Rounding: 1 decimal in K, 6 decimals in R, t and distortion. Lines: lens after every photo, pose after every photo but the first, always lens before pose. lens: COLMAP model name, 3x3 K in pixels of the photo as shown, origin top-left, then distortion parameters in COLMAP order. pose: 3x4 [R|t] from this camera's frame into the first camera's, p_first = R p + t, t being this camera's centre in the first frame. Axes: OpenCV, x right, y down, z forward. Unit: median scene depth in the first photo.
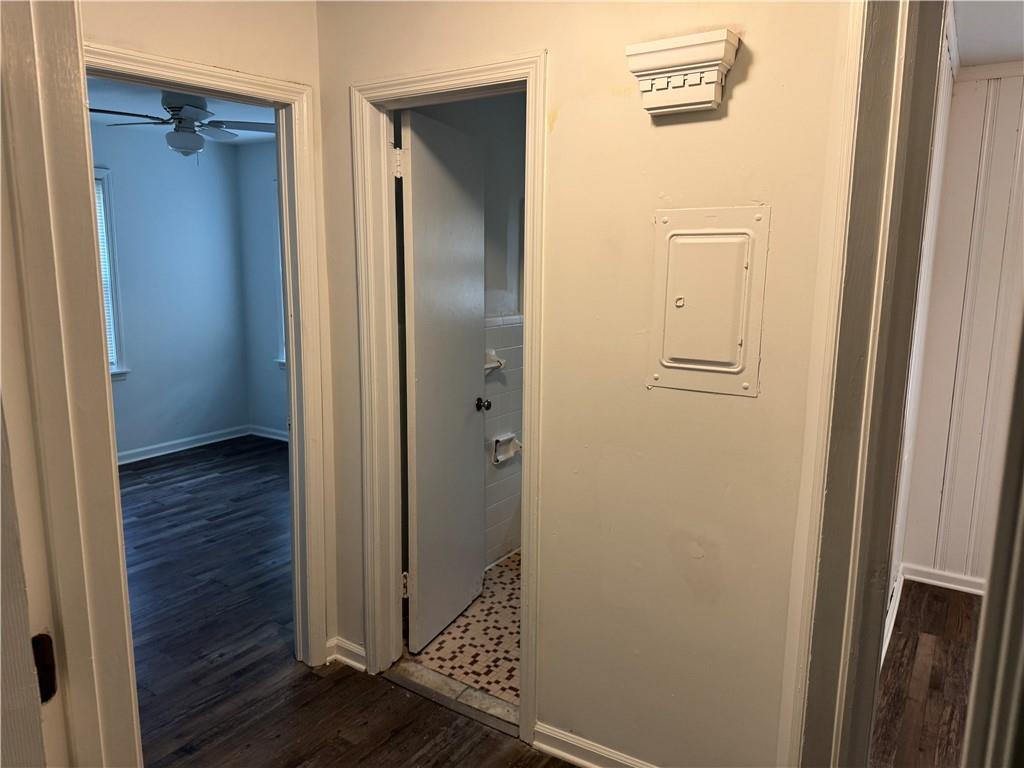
lens RADIAL K [[721.6, 0, 512.7], [0, 721.6, 375.9], [0, 0, 1]] dist [0.010381, 0.000827]
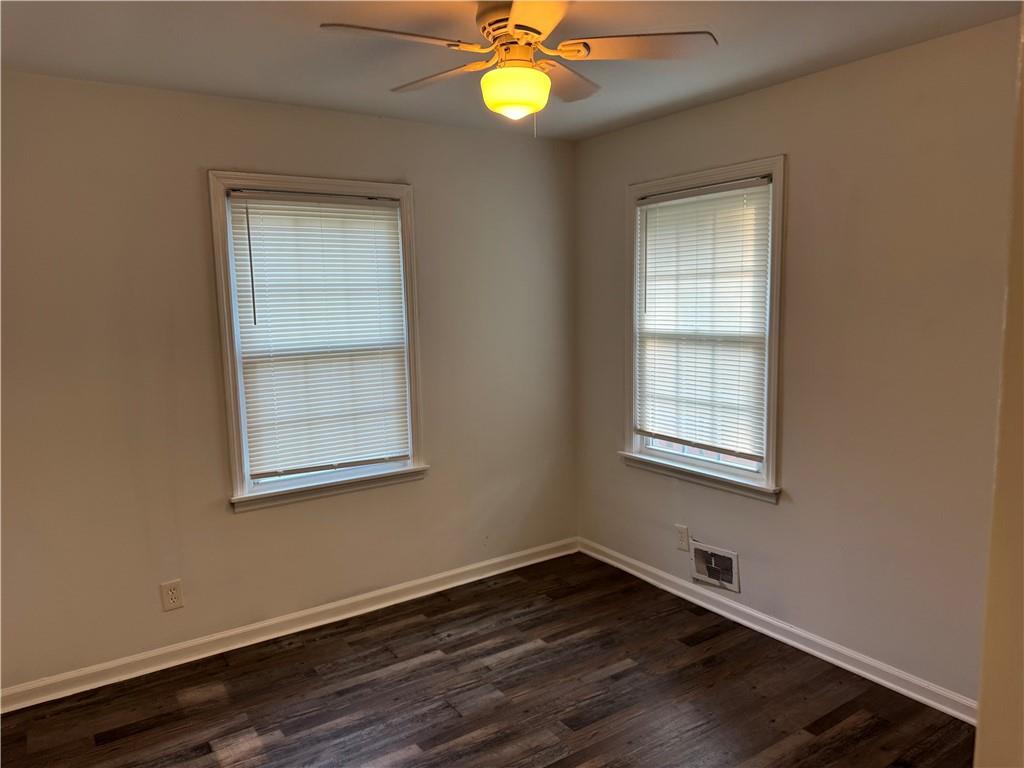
lens RADIAL K [[721.6, 0, 515.3], [0, 721.6, 385.9], [0, 0, 1]] dist [0.010381, 0.000827]
pose [[0.920796, 0.014467, -0.389776, -0.186506], [-0.031219, 0.998839, -0.036678, -0.067837], [0.388793, 0.045941, 0.920179, 0.400666]]
